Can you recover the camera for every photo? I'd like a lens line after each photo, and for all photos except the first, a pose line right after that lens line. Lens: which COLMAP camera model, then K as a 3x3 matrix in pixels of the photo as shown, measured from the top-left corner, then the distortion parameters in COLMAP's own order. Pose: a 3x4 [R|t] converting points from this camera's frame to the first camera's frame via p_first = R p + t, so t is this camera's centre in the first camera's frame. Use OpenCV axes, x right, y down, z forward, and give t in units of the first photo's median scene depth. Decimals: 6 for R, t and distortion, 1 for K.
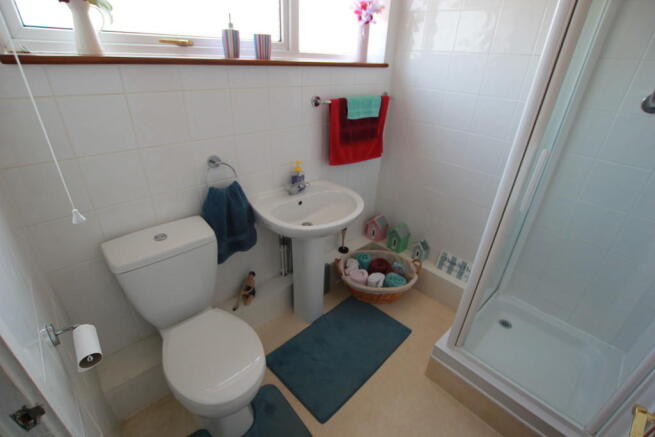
lens RADIAL K [[305.2, 0, 326.1], [0, 305.2, 221.0], [0, 0, 1]] dist [-0.017896, -0.000004]
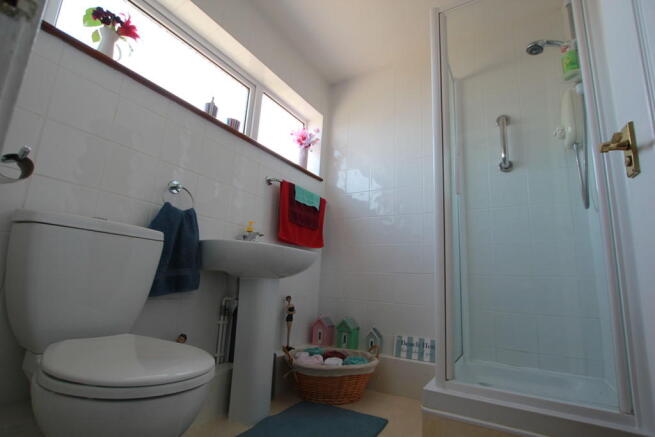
lens RADIAL K [[305.2, 0, 326.5], [0, 305.2, 220.6], [0, 0, 1]] dist [-0.017896, -0.000004]
pose [[0.962939, 0.065502, 0.261645, -0.104124], [0.112941, 0.783000, -0.611682, 0.411871], [-0.244934, 0.618563, 0.746584, 0.148553]]
